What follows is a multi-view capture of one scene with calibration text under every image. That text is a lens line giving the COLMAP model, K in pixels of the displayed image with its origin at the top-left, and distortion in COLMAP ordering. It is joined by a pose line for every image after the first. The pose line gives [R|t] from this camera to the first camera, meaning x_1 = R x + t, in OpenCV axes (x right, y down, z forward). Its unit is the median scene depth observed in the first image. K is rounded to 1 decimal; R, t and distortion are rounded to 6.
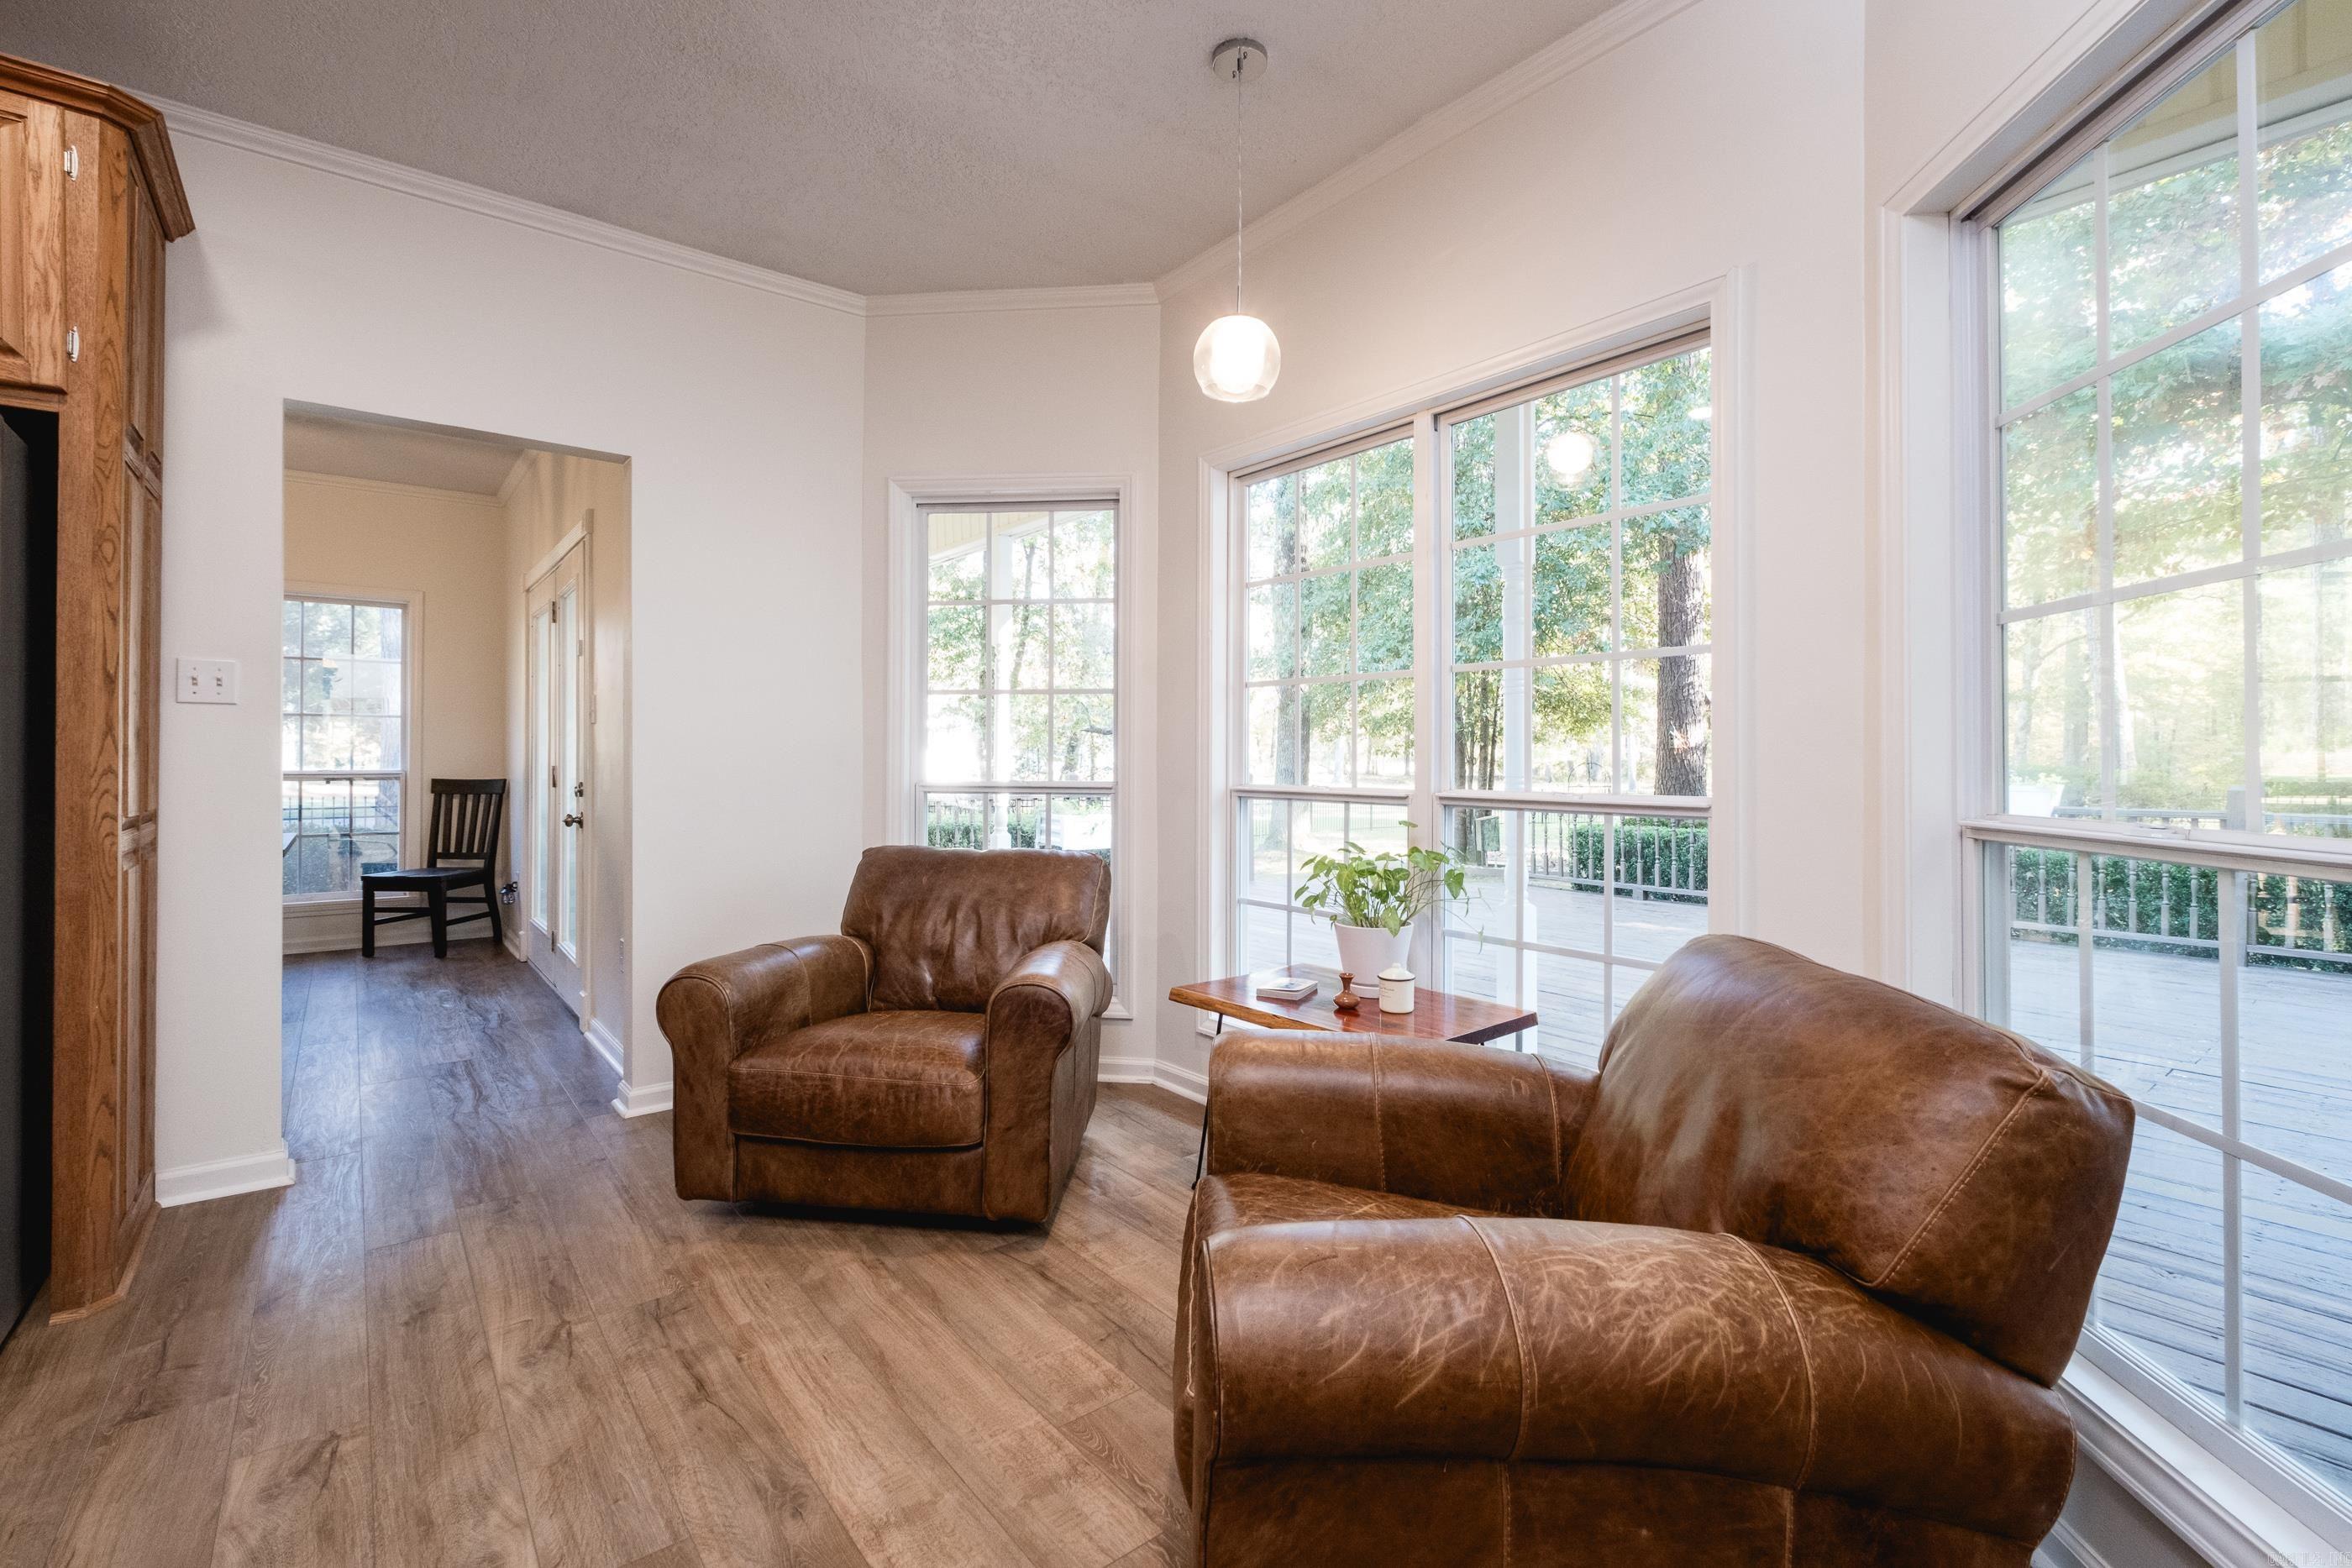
lens RADIAL K [[1025.3, 0, 1158.3], [0, 1025.3, 756.3], [0, 0, 1]] dist [0.000646, -0.001129]
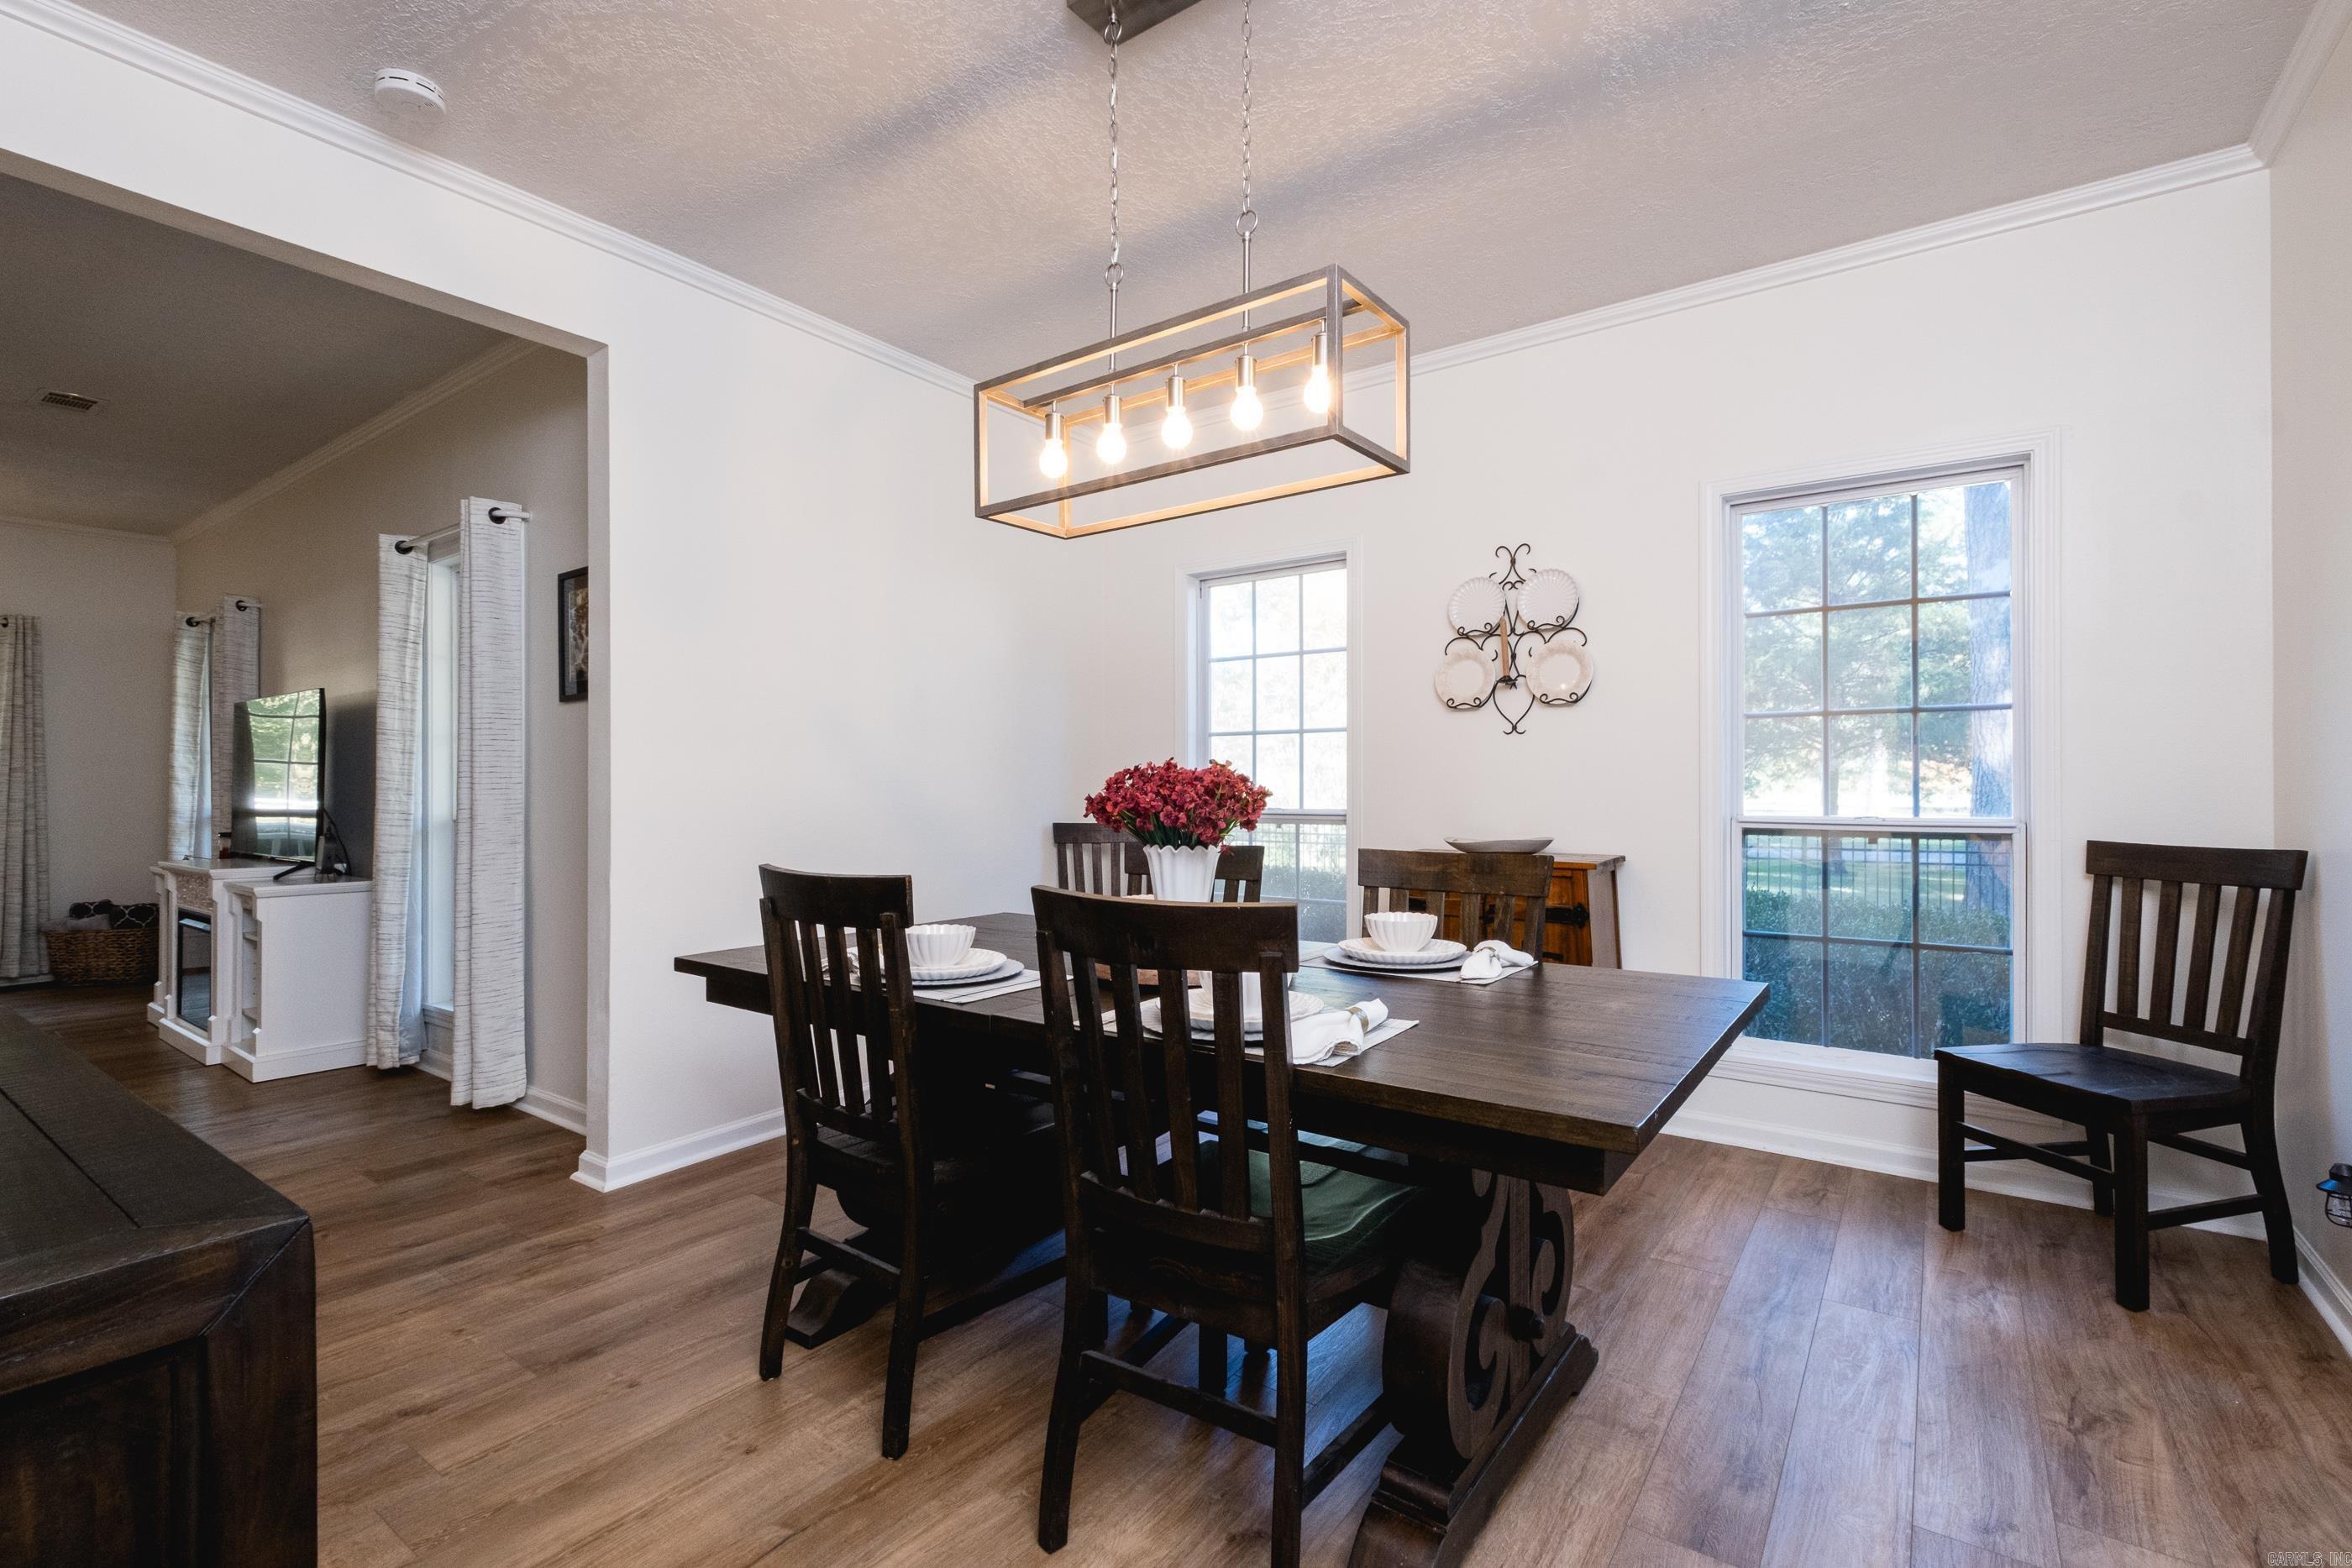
lens RADIAL K [[1025.3, 0, 1195.0], [0, 1025.3, 778.4], [0, 0, 1]] dist [0.000646, -0.001129]
pose [[0.292572, -0.009620, -0.956195, -0.645188], [0.008581, 0.999936, -0.007435, -0.009367], [0.956205, -0.006030, 0.292636, 0.814978]]
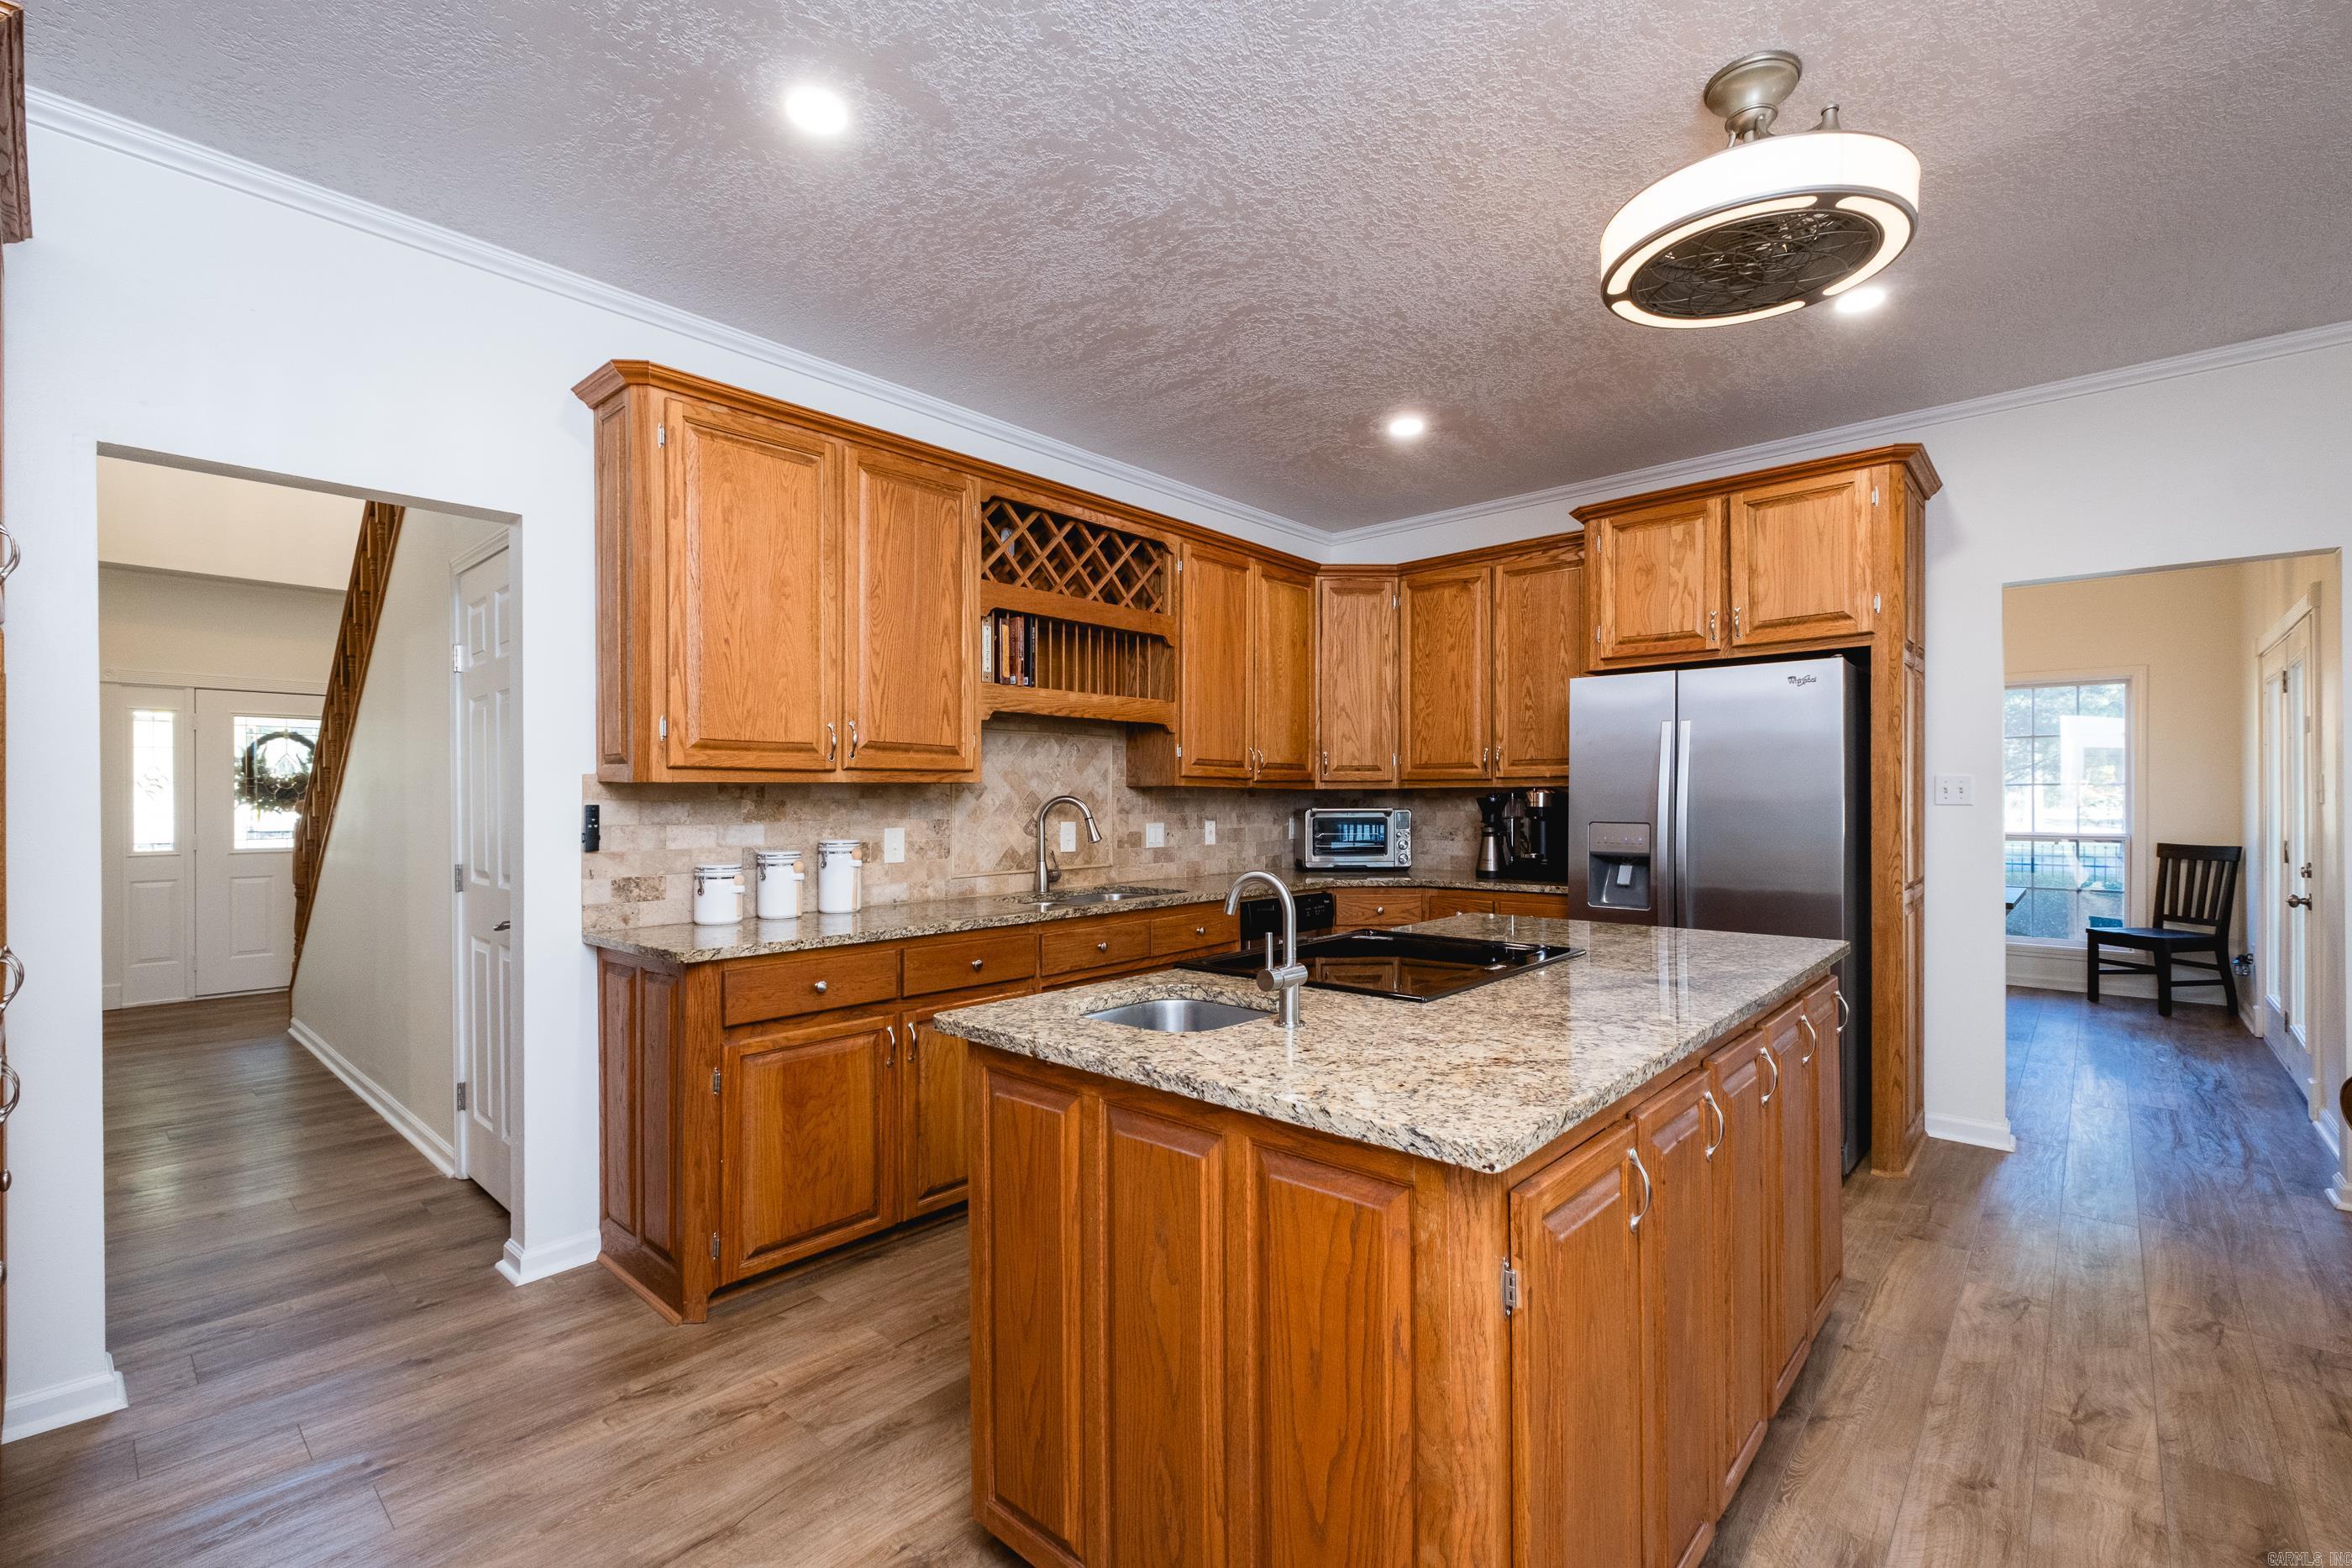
lens RADIAL K [[1025.3, 0, 1180.4], [0, 1025.3, 797.9], [0, 0, 1]] dist [0.000646, -0.001129]
pose [[0.168073, -0.001685, -0.985773, 0.249223], [0.008275, 0.999966, -0.000298, -0.051995], [0.985740, -0.008107, 0.168081, -0.252500]]
